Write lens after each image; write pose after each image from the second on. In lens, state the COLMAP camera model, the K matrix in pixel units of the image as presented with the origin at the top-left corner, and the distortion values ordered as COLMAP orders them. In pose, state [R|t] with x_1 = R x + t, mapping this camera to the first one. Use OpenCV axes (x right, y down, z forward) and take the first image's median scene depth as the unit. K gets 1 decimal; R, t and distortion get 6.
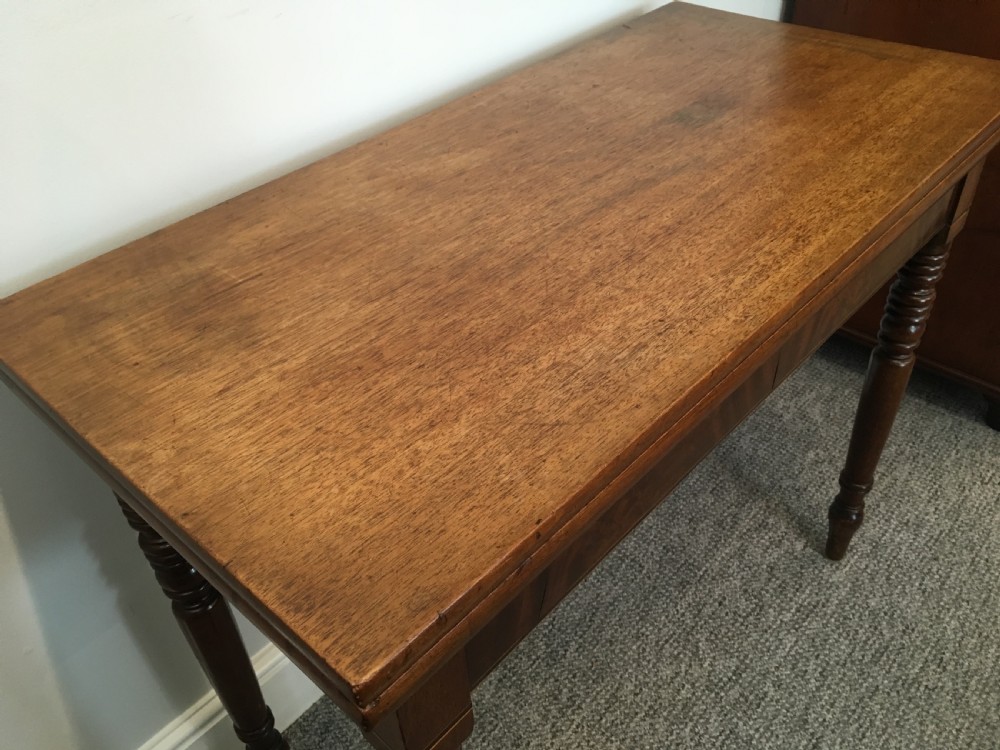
lens RADIAL K [[833.6, 0, 514.7], [0, 833.6, 388.1], [0, 0, 1]] dist [0.054730, -0.083147]
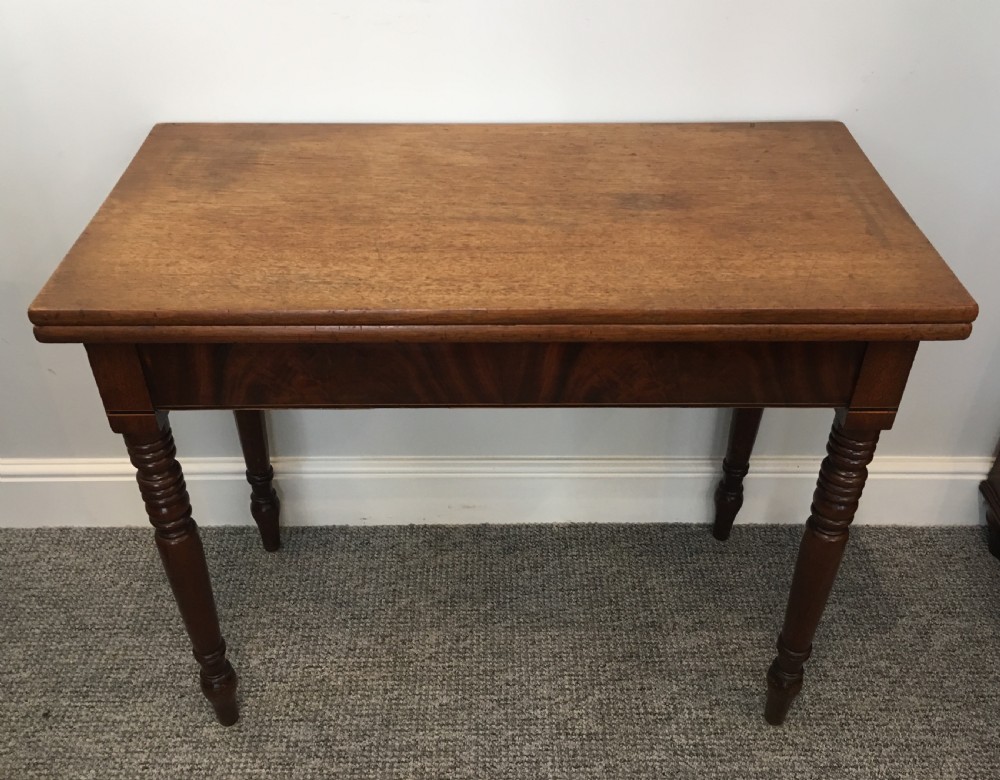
lens RADIAL K [[954.6, 0, 480.5], [0, 954.6, 382.0], [0, 0, 1]] dist [0.020822, 0.000000]
pose [[0.673551, 0.487448, -0.555628, 0.533708], [-0.502681, 0.853201, 0.139140, -0.106493], [0.541886, 0.185585, 0.819706, -0.091794]]
